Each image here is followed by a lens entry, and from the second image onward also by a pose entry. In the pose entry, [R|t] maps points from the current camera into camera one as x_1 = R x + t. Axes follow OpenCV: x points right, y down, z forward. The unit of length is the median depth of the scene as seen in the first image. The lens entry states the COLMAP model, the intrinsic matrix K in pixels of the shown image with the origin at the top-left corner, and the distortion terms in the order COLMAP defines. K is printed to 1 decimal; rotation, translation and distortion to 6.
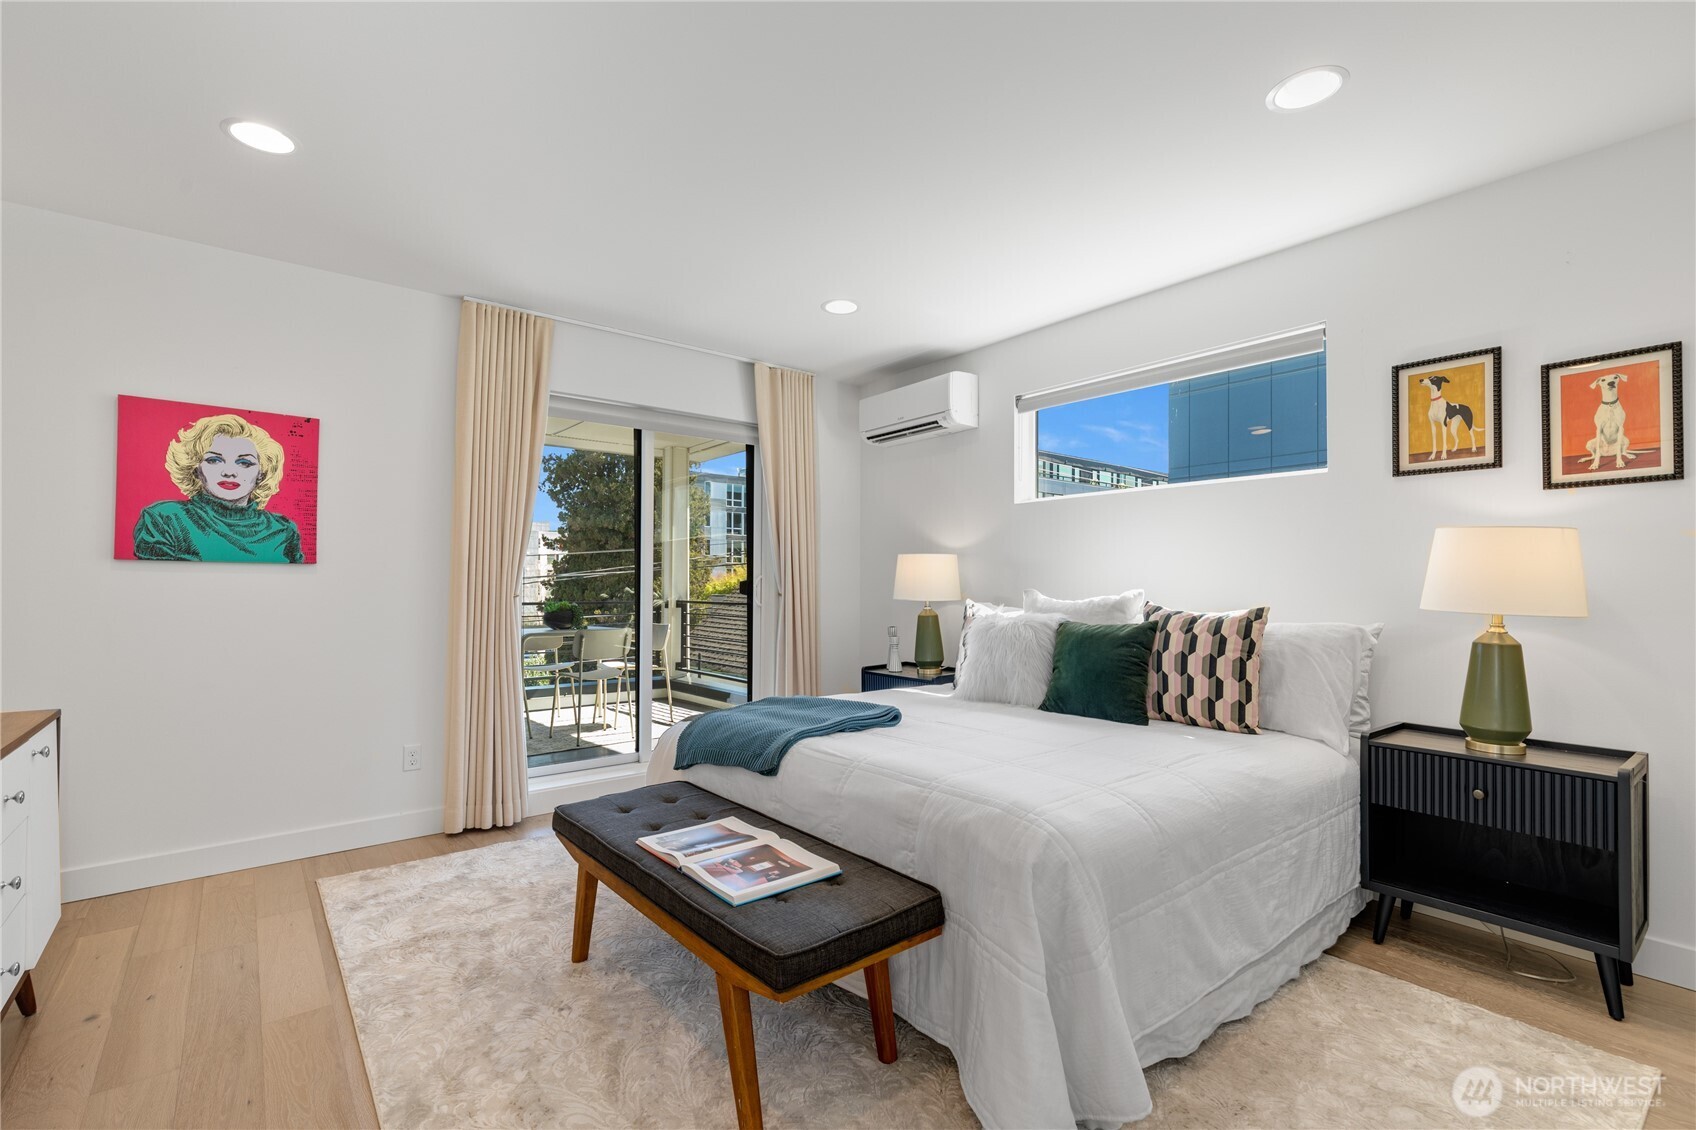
lens RADIAL K [[760.4, 0, 852.0], [0, 760.4, 563.3], [0, 0, 1]] dist [0.006523, -0.000138]
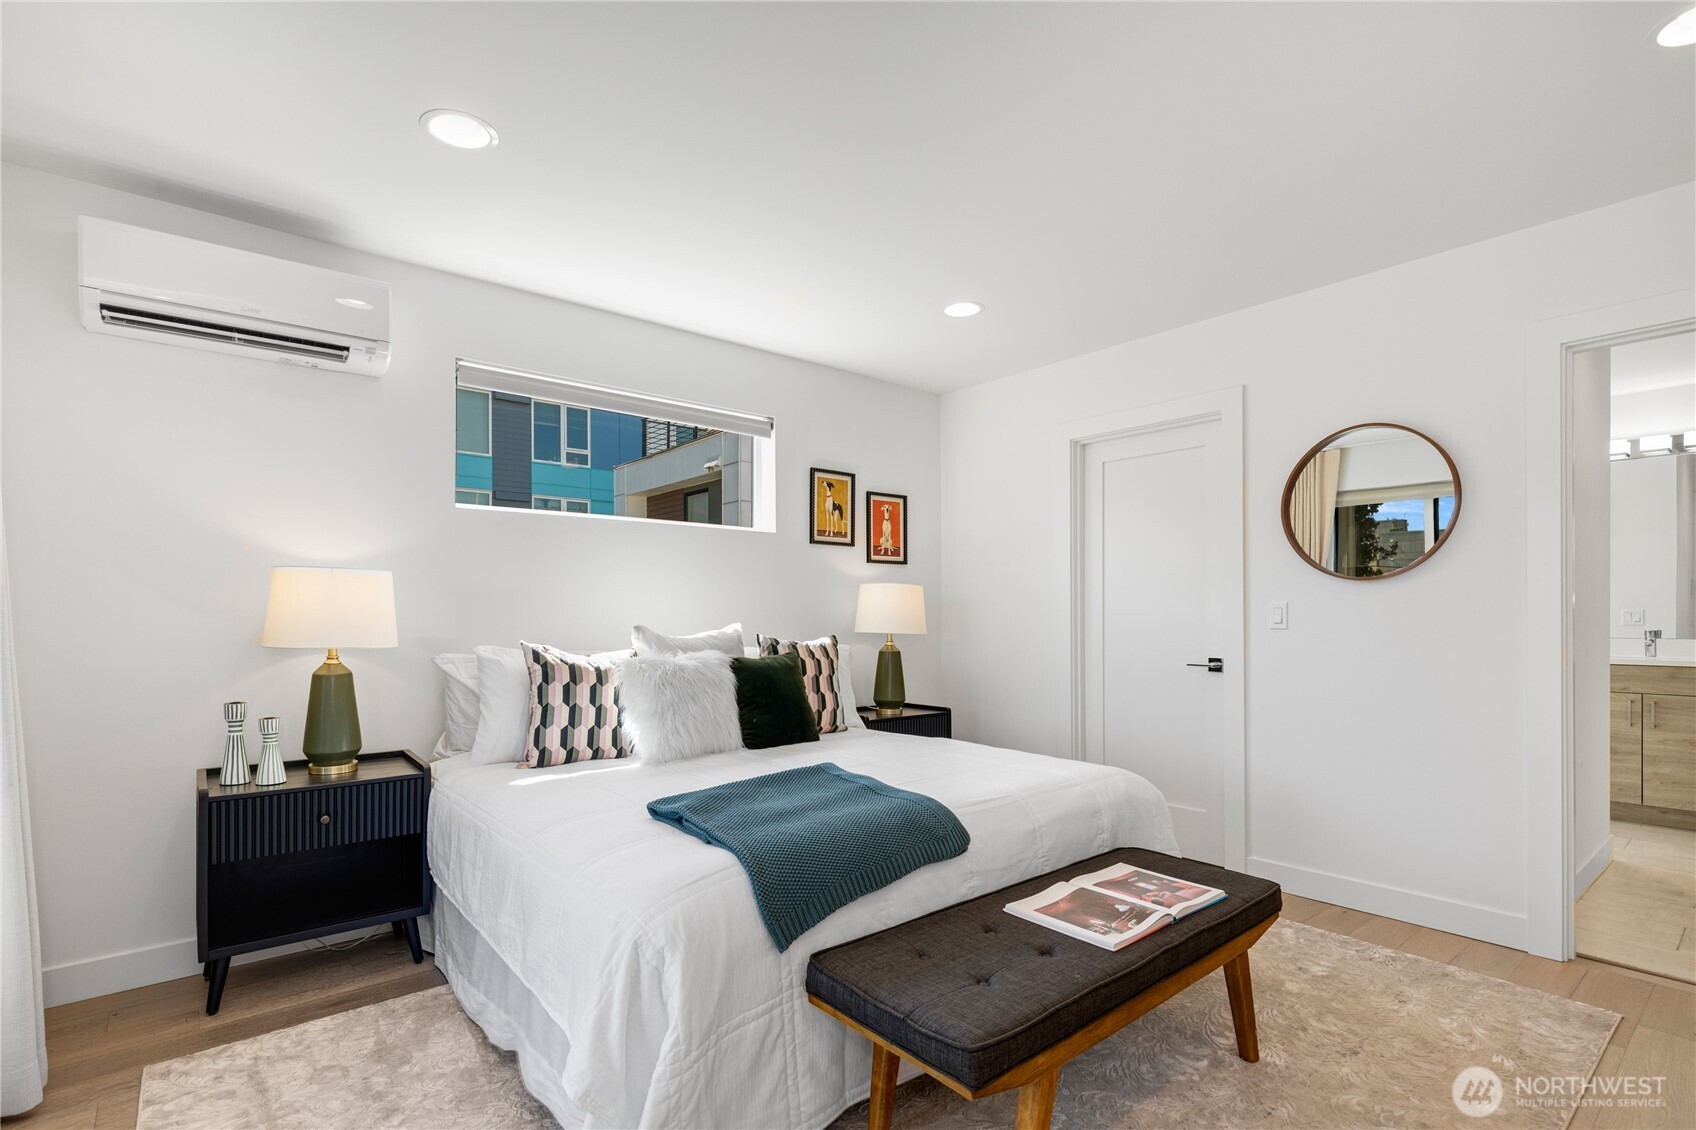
lens RADIAL K [[760.4, 0, 858.4], [0, 760.4, 627.0], [0, 0, 1]] dist [0.006523, -0.000138]
pose [[0.008911, -0.014452, 0.999856, -0.776417], [-0.022072, 0.999649, 0.014646, 0.023306], [-0.999717, -0.022199, 0.008589, 0.935640]]
